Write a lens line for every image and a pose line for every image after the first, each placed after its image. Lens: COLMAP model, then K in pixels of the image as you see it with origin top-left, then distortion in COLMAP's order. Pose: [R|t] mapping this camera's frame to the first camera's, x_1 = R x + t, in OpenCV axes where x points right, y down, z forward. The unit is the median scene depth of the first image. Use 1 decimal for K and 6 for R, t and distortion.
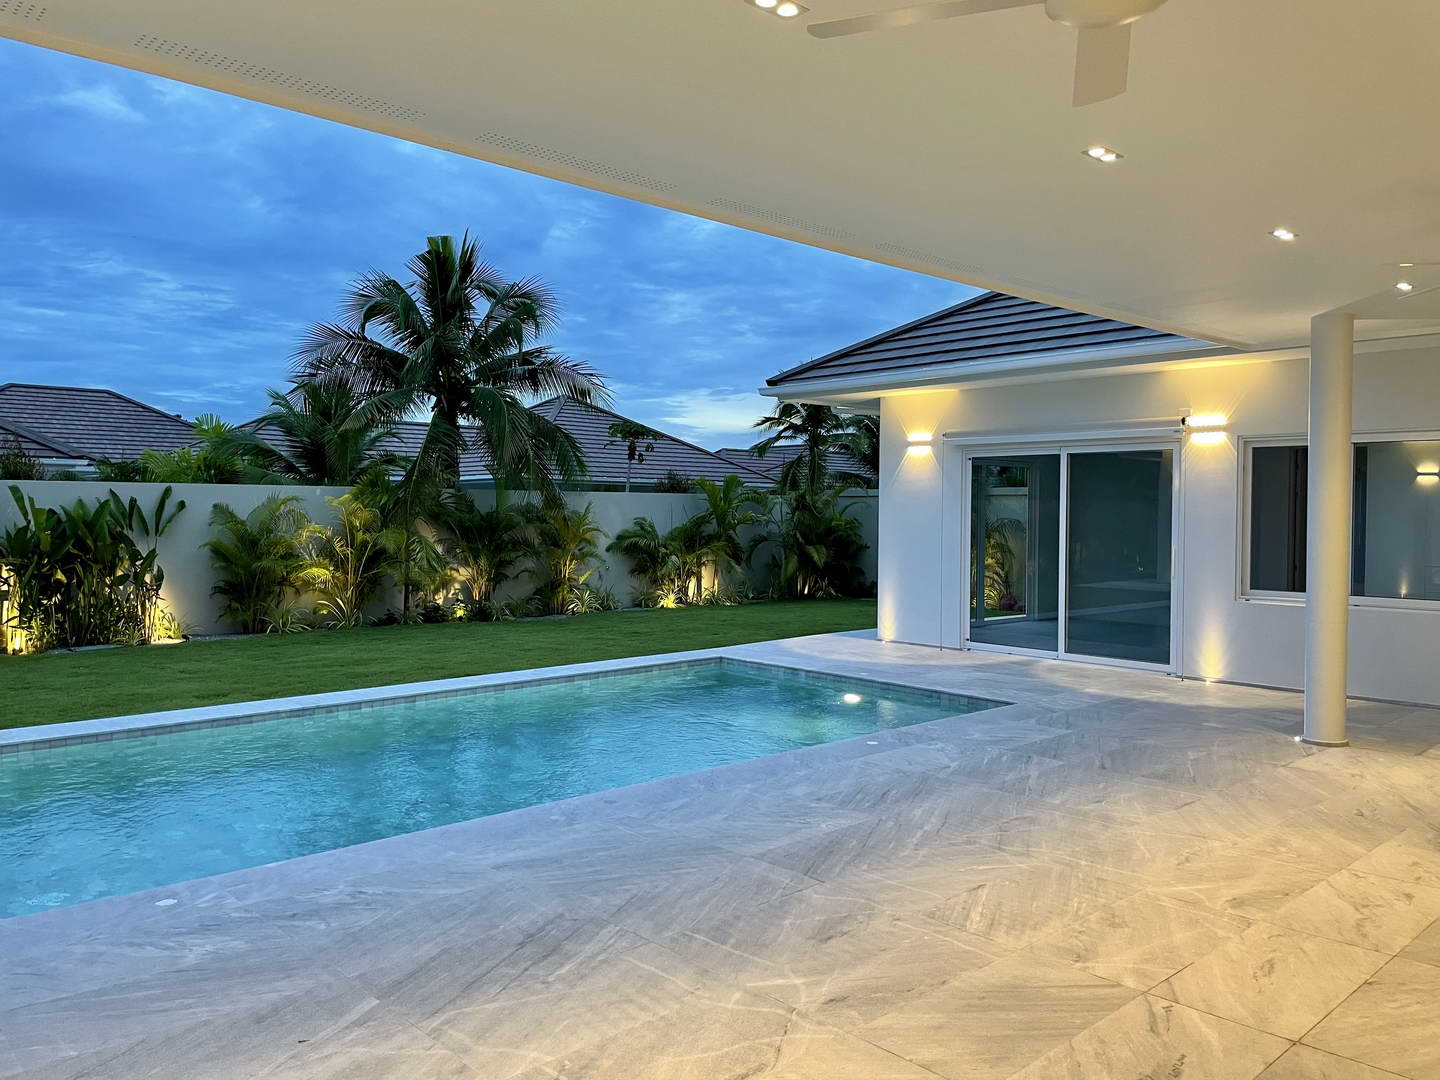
lens RADIAL K [[1084.1, 0, 731.8], [0, 1084.1, 538.8], [0, 0, 1]] dist [0.082970, -0.118809]
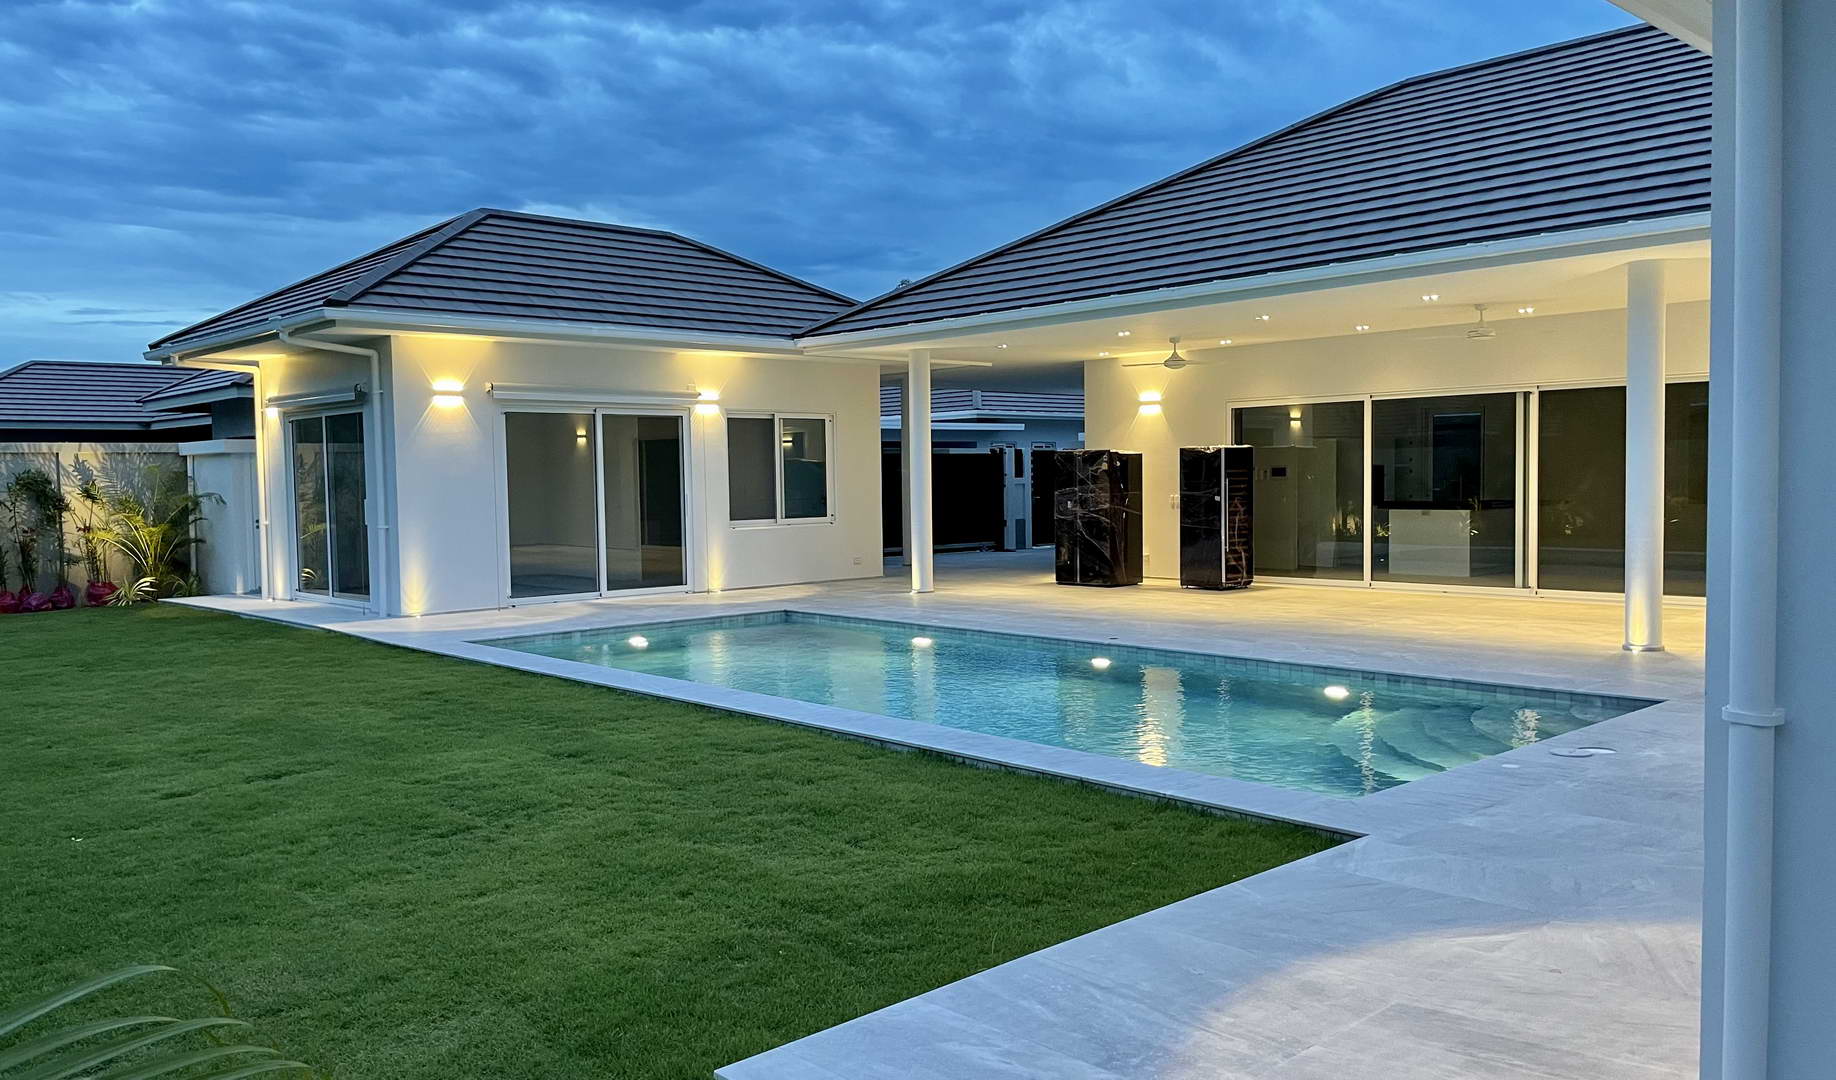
lens RADIAL K [[1403.7, 0, 918.0], [0, 1403.7, 540.0], [0, 0, 1]] dist [0.125124, -0.000012]
pose [[0.003014, -0.058616, 0.998276, -0.875704], [0.042463, 0.997388, 0.058436, -0.015506], [-0.999093, 0.042214, 0.005495, 0.513043]]
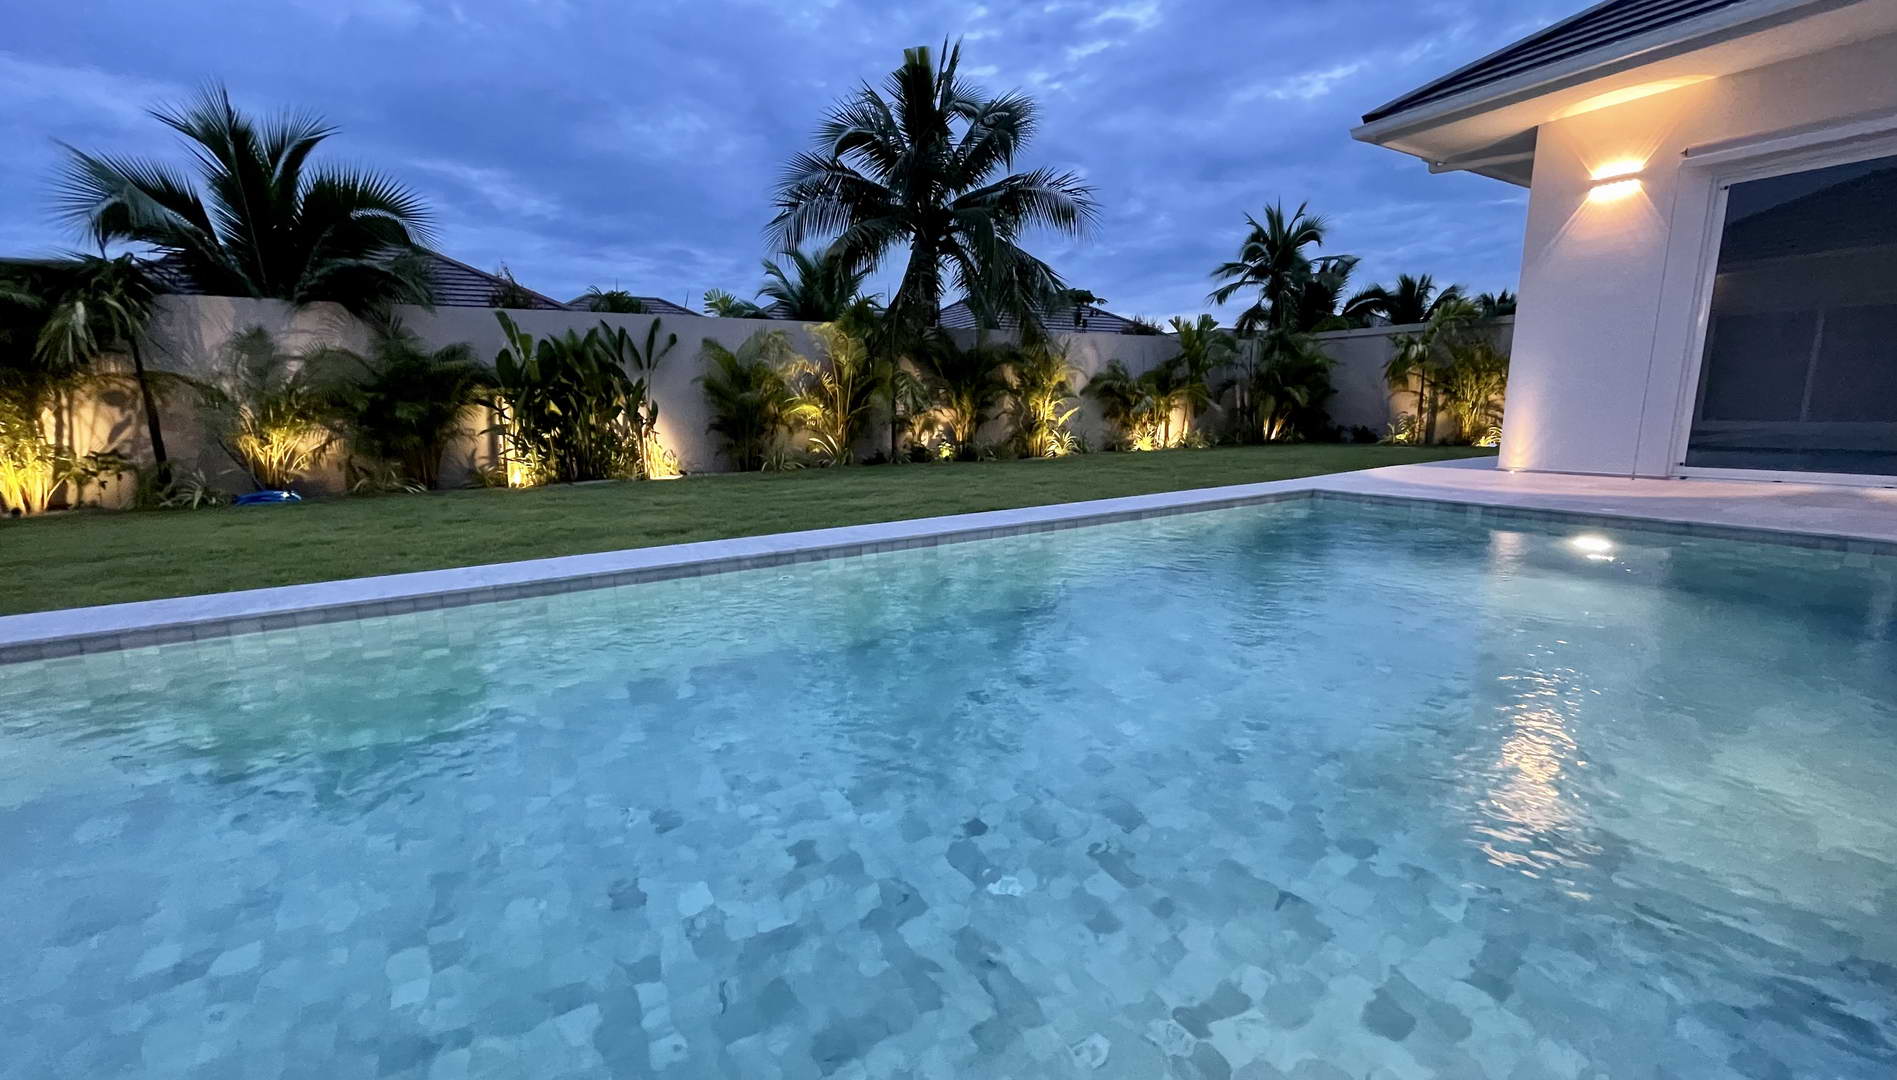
lens RADIAL K [[763.1, 0, 947.1], [0, 763.1, 550.6], [0, 0, 1]] dist [-0.003538, -0.000508]
pose [[0.980359, 0.012733, -0.196809, -0.123131], [0.019064, 0.987123, 0.158826, 0.050426], [0.196296, -0.159458, 0.967492, 0.351348]]
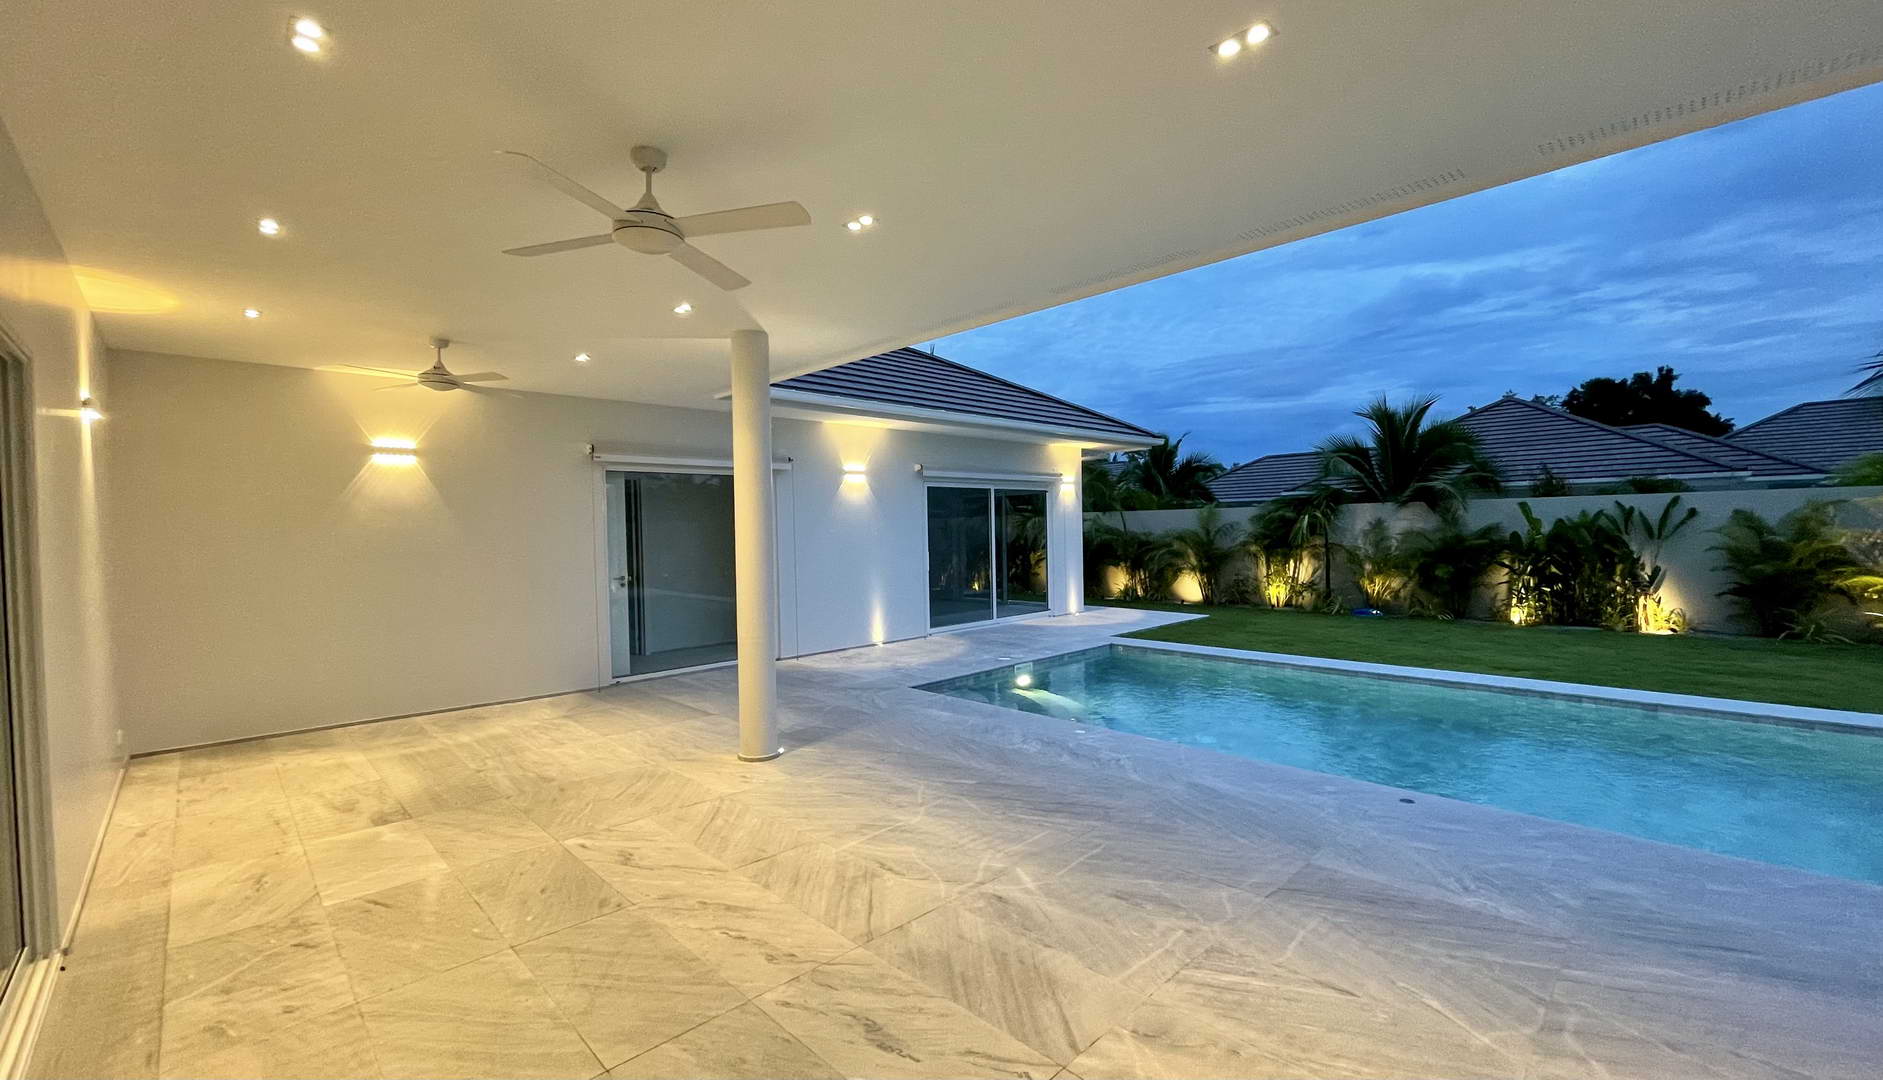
lens RADIAL K [[767.1, 0, 933.9], [0, 767.1, 533.6], [0, 0, 1]] dist [-0.002137, -0.000015]
pose [[0.015285, 0.000211, -0.999883, 0.245280], [-0.006802, 0.999977, 0.000107, -0.003240], [0.999860, 0.006800, 0.015286, 0.220165]]
